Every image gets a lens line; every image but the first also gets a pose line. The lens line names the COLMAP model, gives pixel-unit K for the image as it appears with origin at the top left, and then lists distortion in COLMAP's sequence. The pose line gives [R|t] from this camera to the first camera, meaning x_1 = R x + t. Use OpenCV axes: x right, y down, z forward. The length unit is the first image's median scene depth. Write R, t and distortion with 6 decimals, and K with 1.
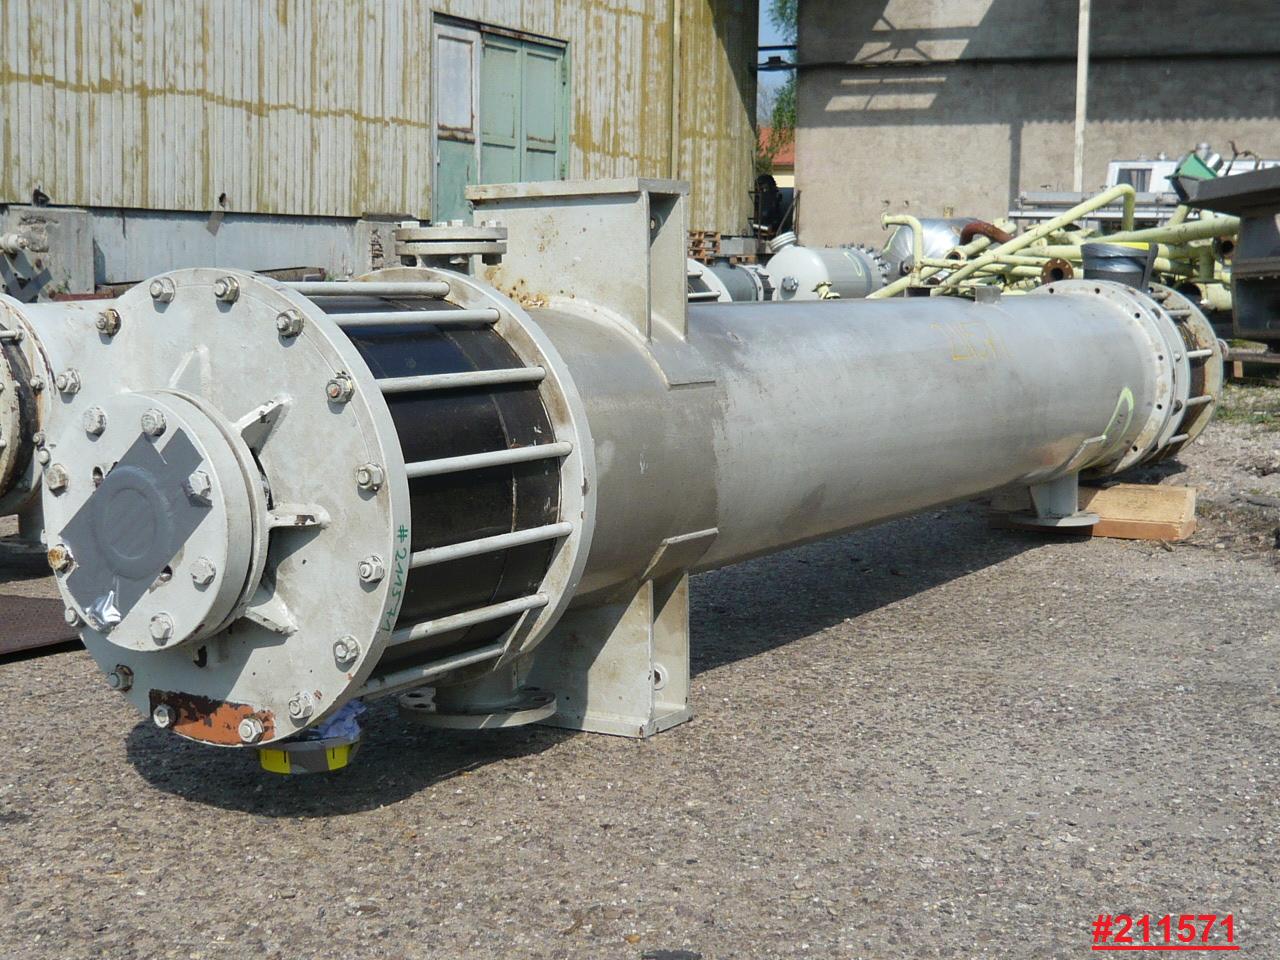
lens RADIAL K [[1891.3, 0, 638.8], [0, 1891.3, 478.3], [0, 0, 1]] dist [-0.084827, 0.000000]
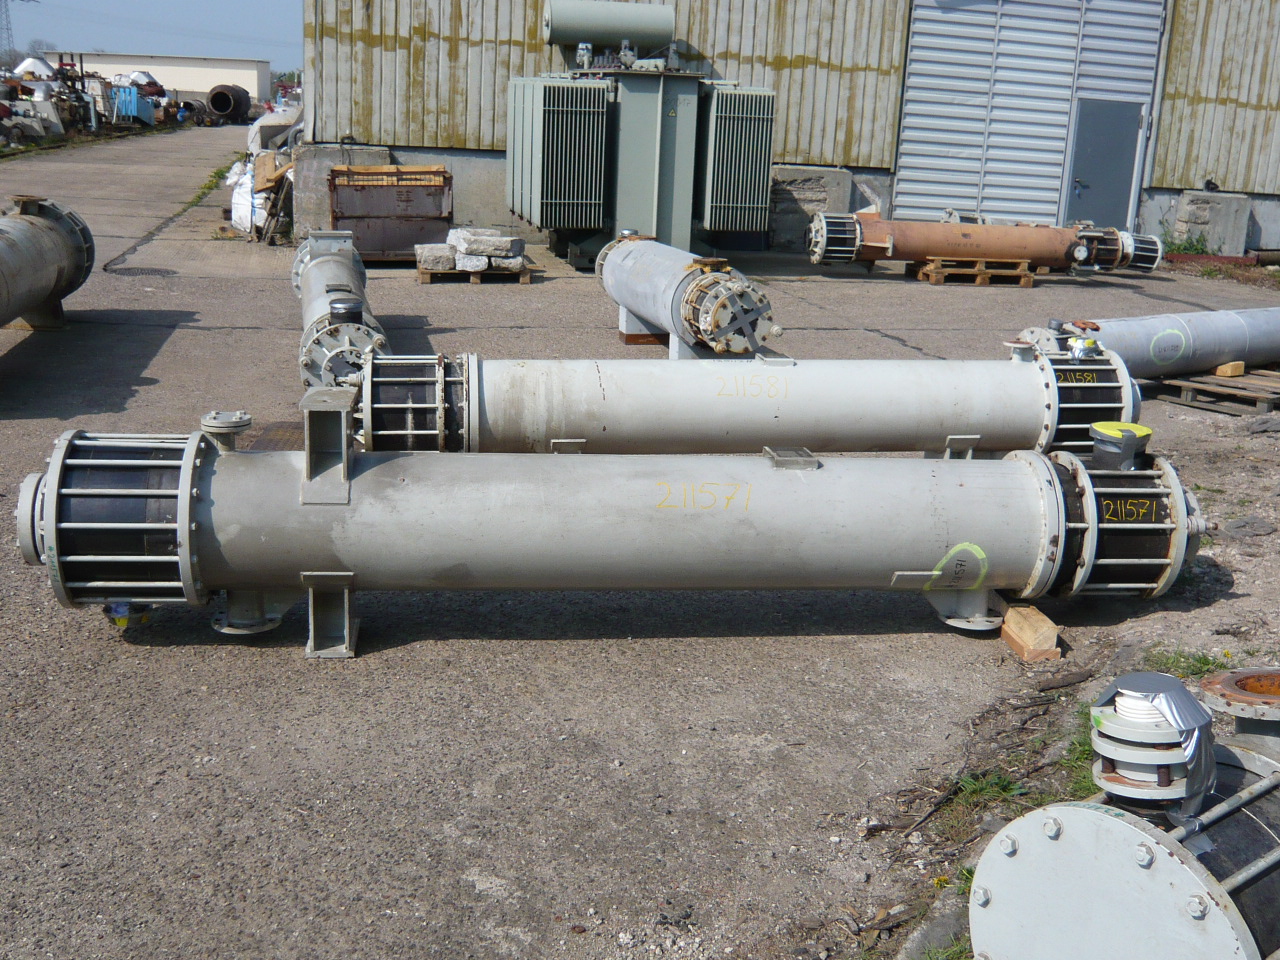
lens RADIAL K [[1287.5, 0, 639.7], [0, 1287.5, 480.4], [0, 0, 1]] dist [-0.087816, 0.000000]
pose [[0.642770, 0.221572, -0.733316, 0.154456], [-0.132647, 0.974990, 0.178326, -0.044921], [0.754488, -0.017351, 0.656085, 0.040939]]
